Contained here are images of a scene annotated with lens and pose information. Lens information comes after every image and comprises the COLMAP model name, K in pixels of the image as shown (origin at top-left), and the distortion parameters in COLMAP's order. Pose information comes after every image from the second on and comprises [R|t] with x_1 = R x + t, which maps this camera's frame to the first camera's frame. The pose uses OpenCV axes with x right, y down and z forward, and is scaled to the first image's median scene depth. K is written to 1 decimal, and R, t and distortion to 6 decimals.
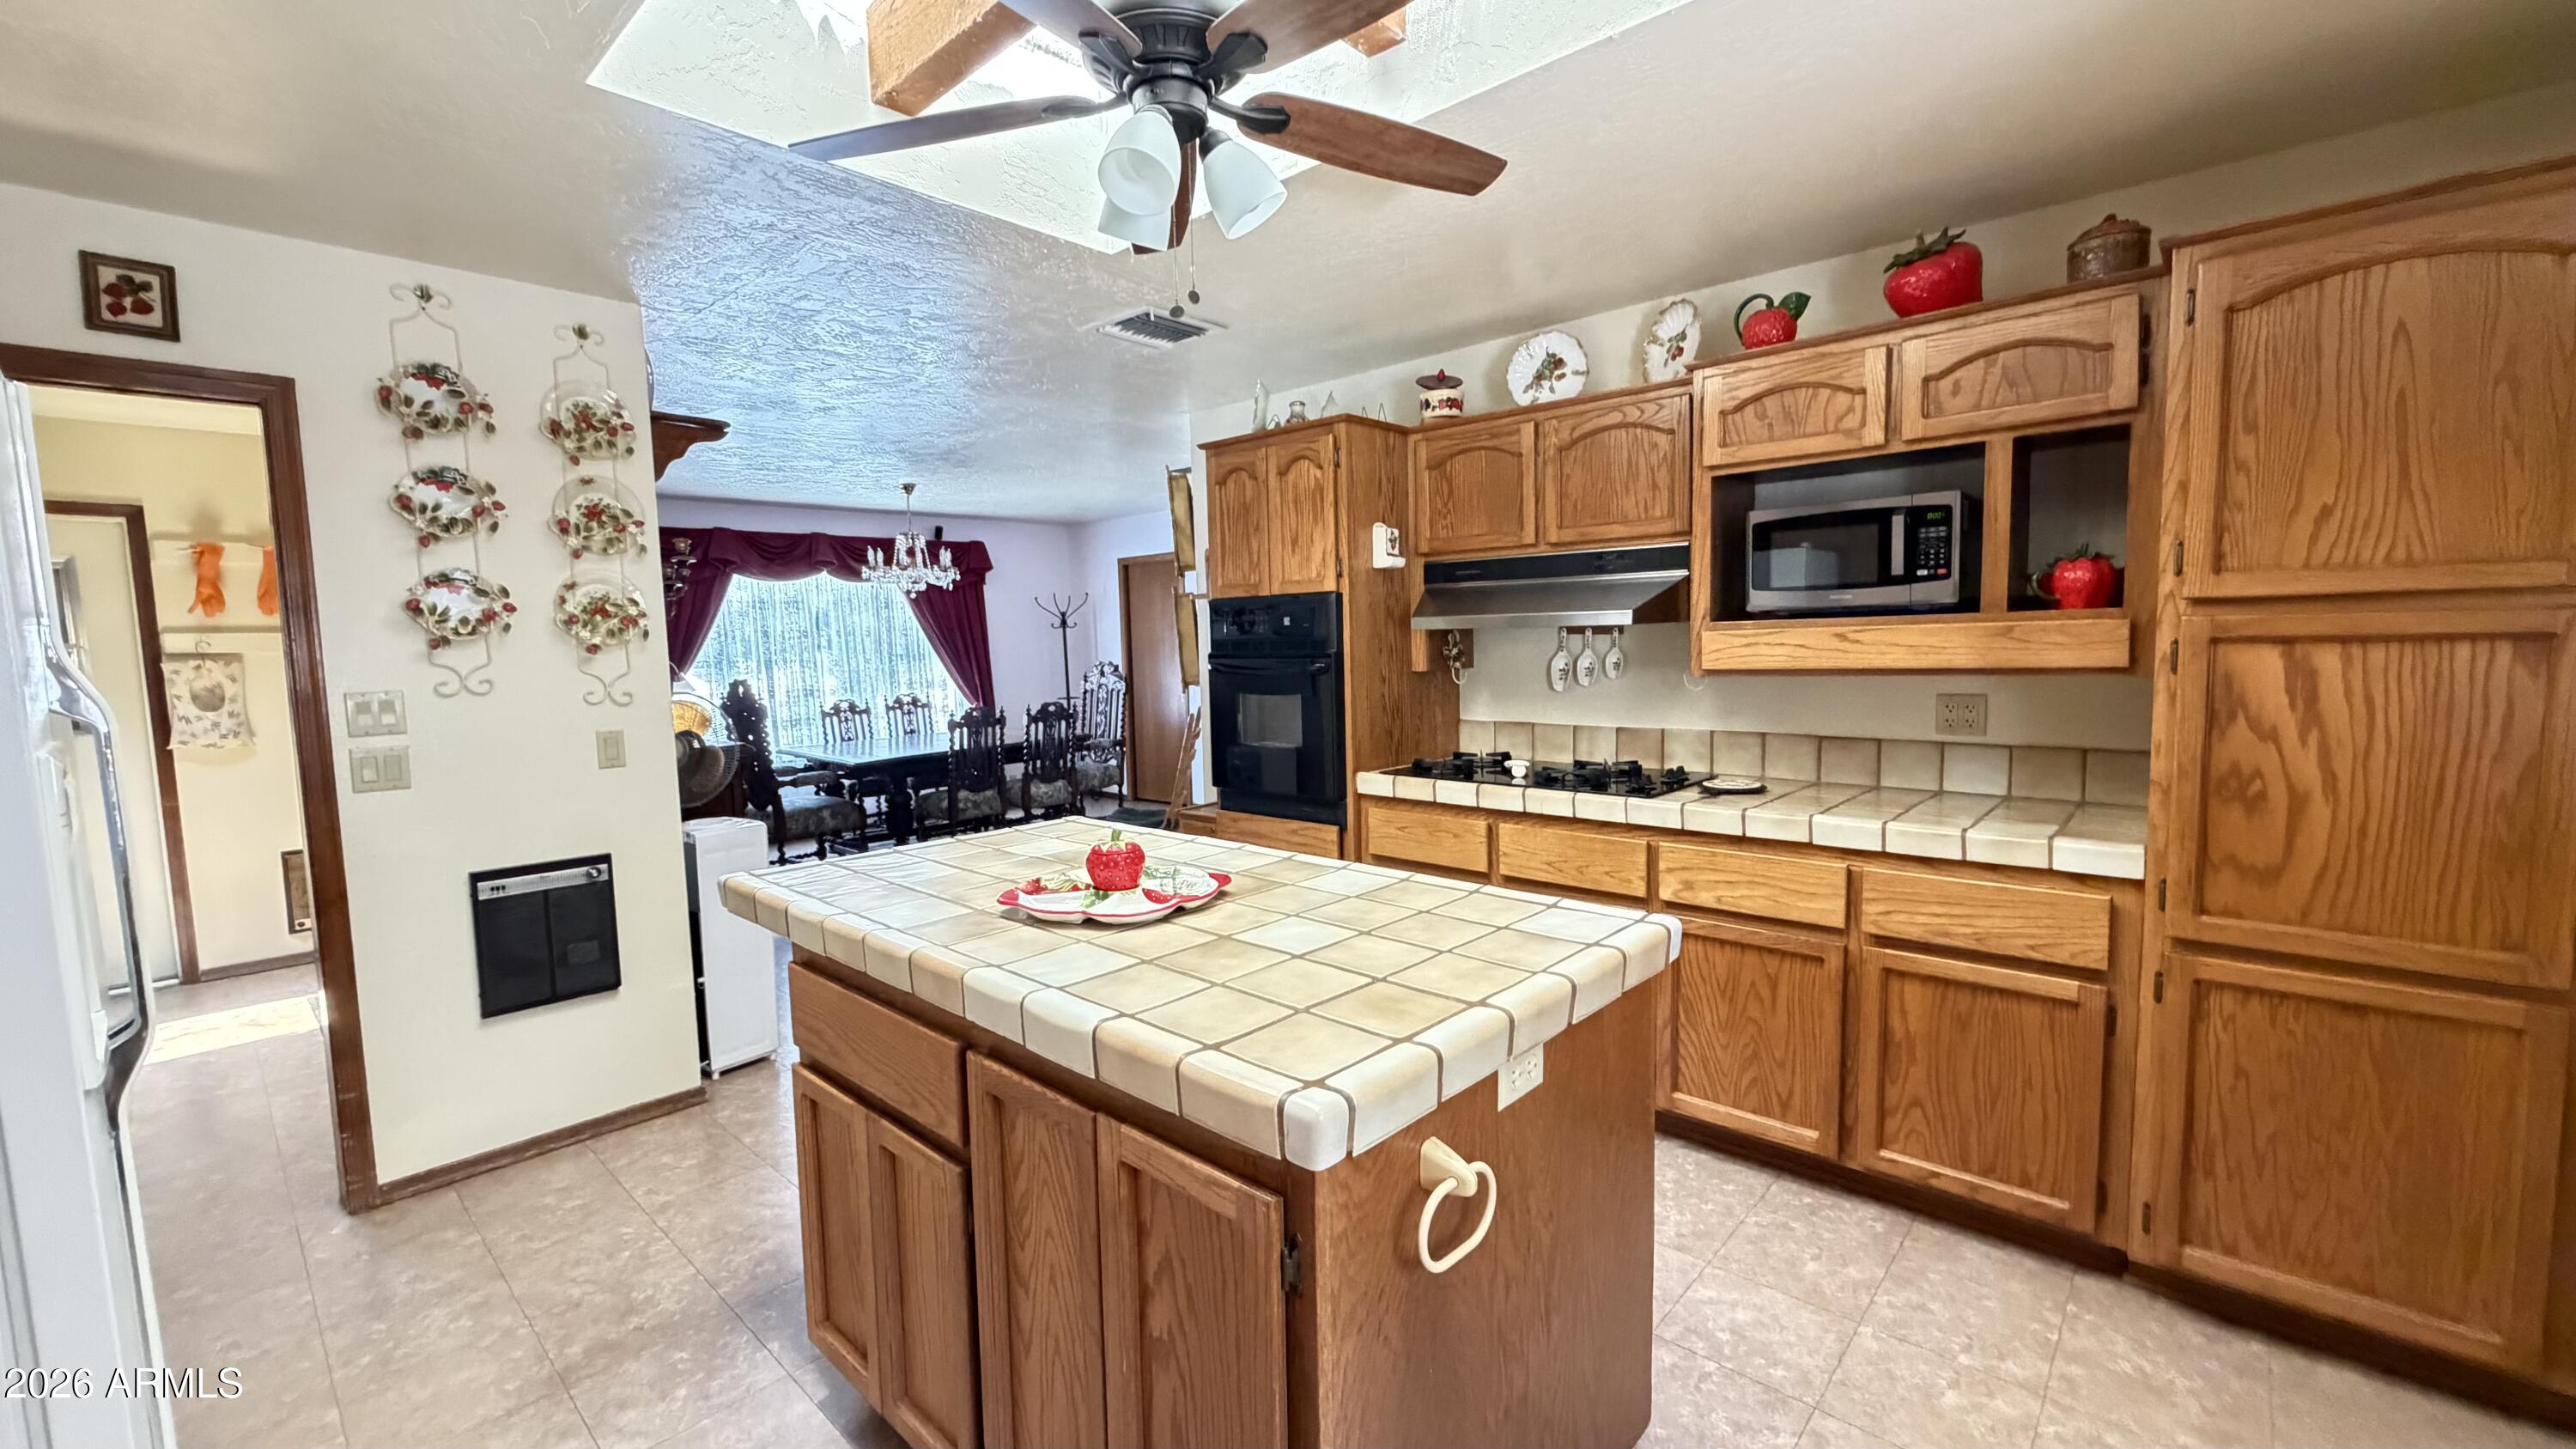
lens RADIAL K [[1032.6, 0, 1286.0], [0, 1032.6, 736.7], [0, 0, 1]] dist [-0.001404, 0.000097]
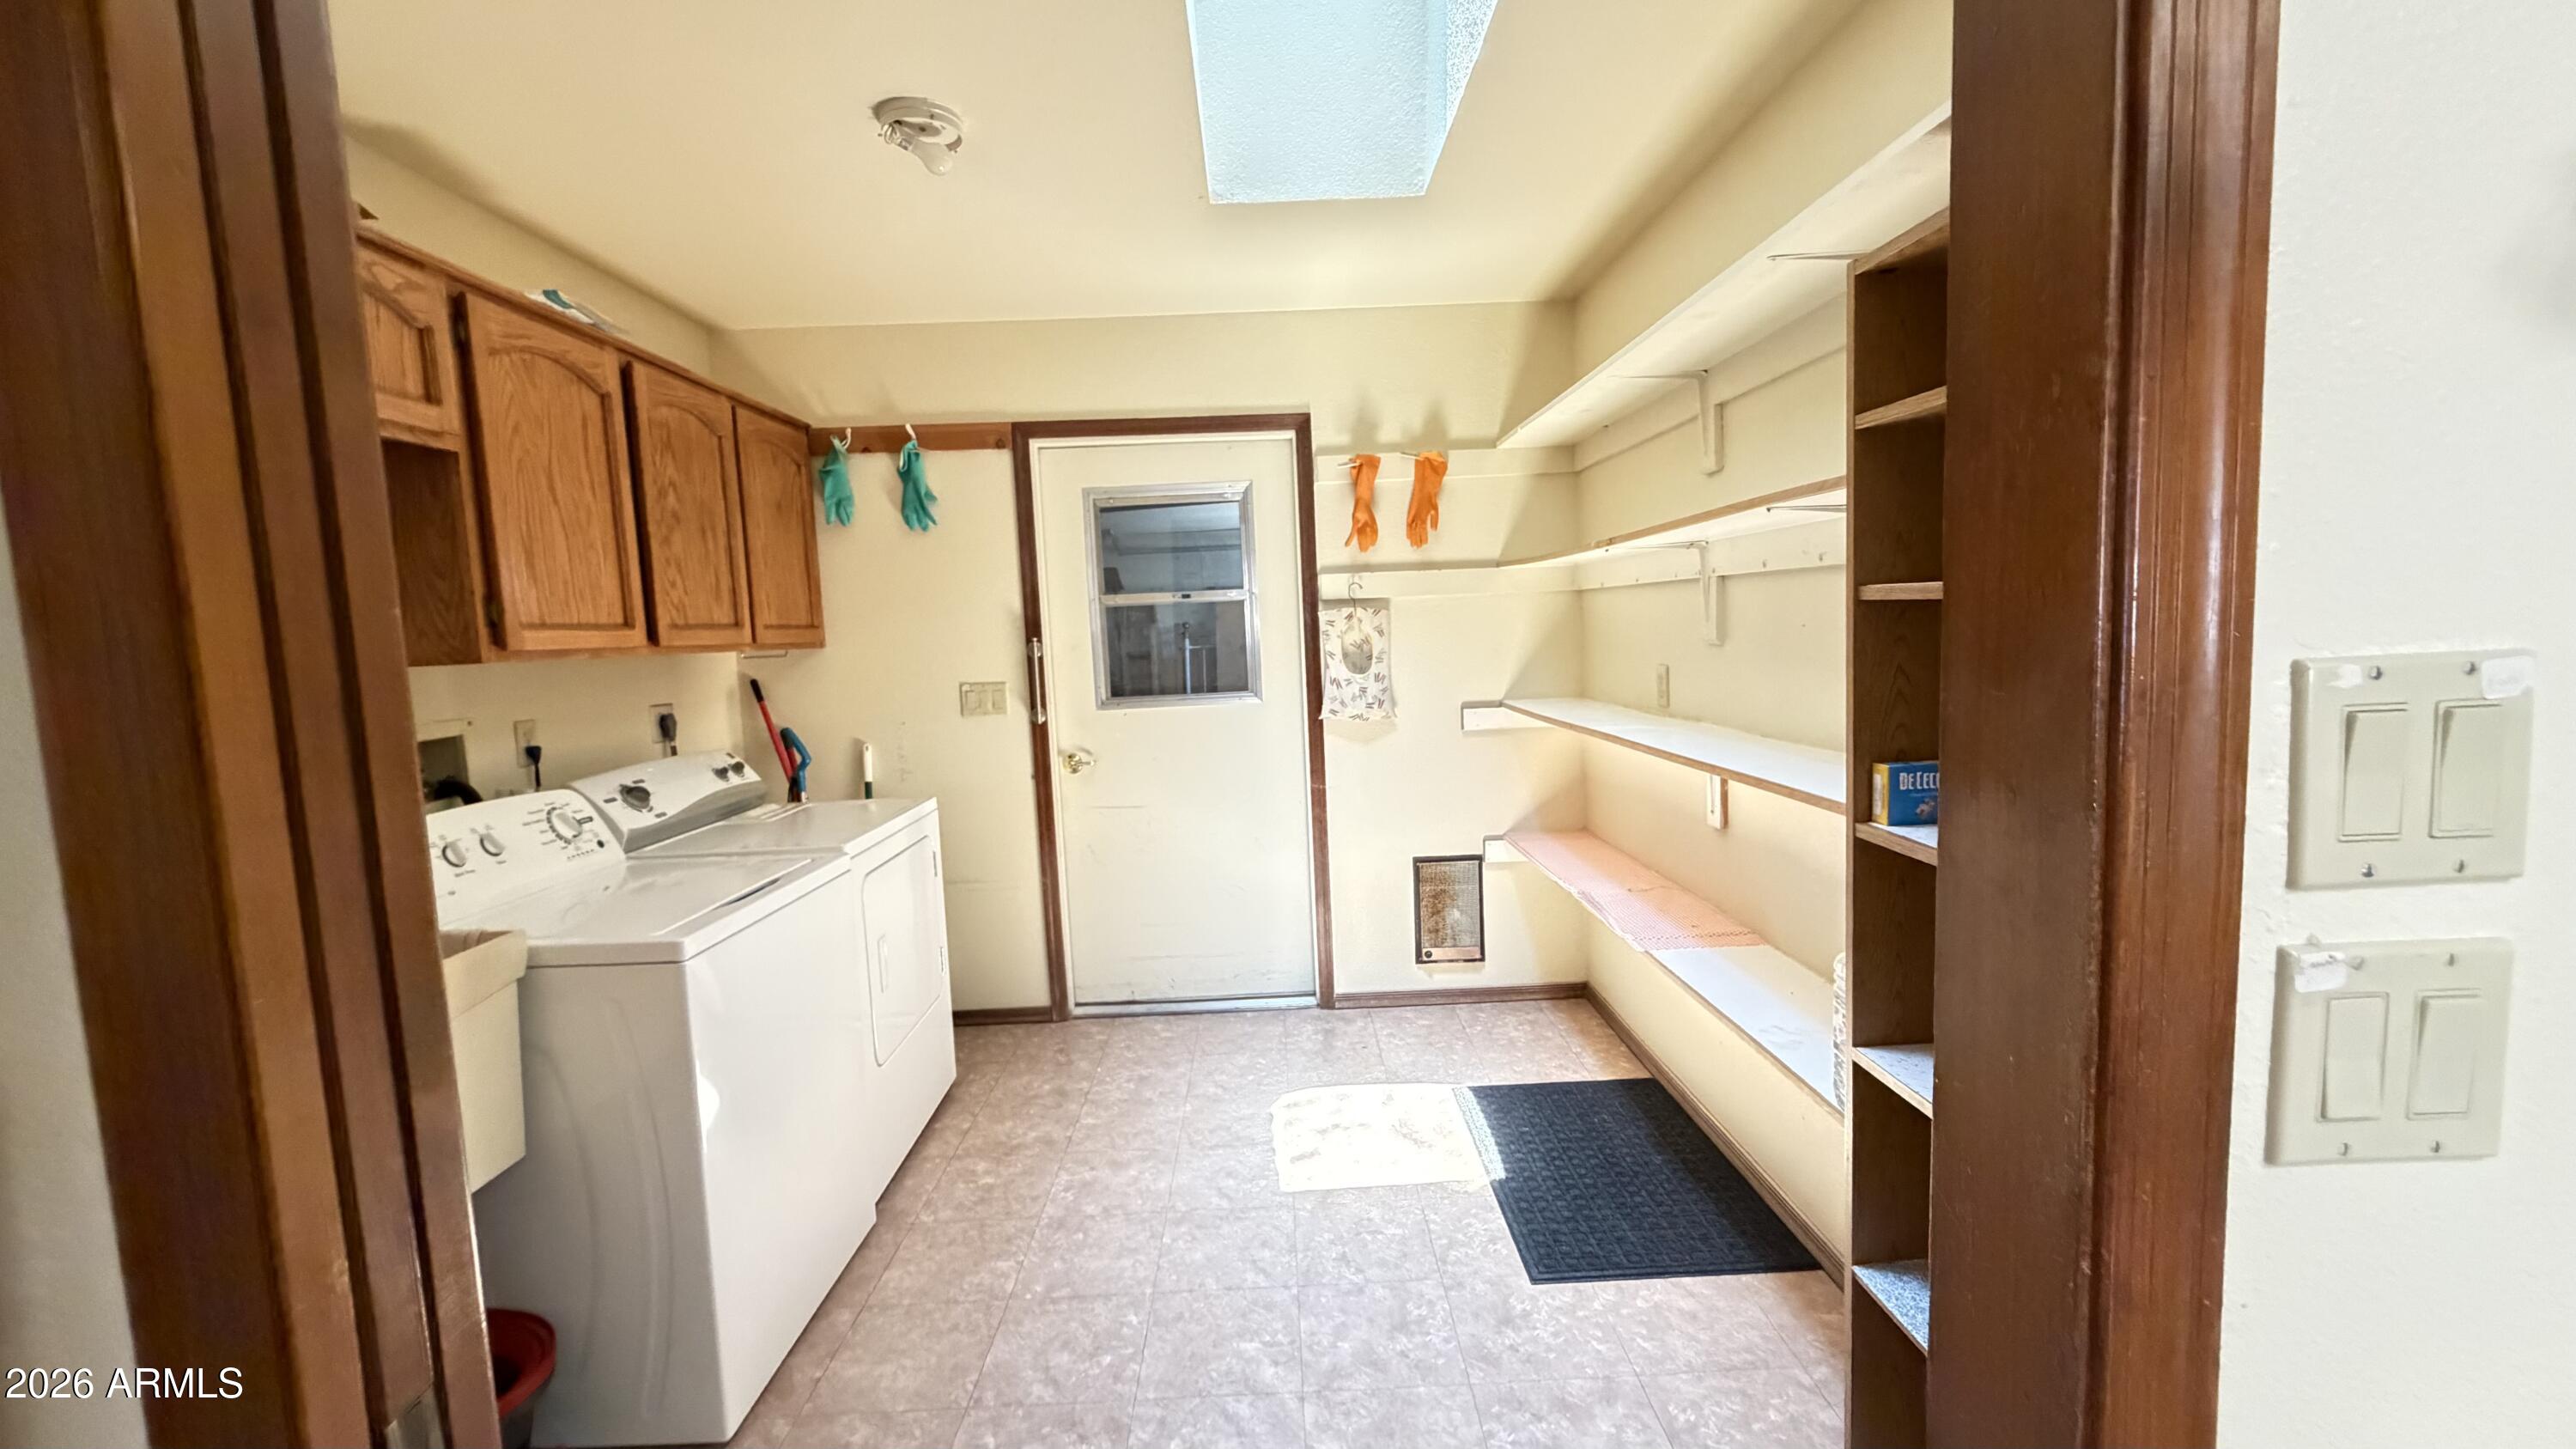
lens RADIAL K [[1032.6, 0, 1285.2], [0, 1032.6, 729.1], [0, 0, 1]] dist [-0.001404, 0.000097]
pose [[0.691958, 0.059531, -0.719479, -0.517446], [-0.036854, 0.998208, 0.047150, -0.017084], [0.720997, -0.006110, 0.692911, 0.418347]]
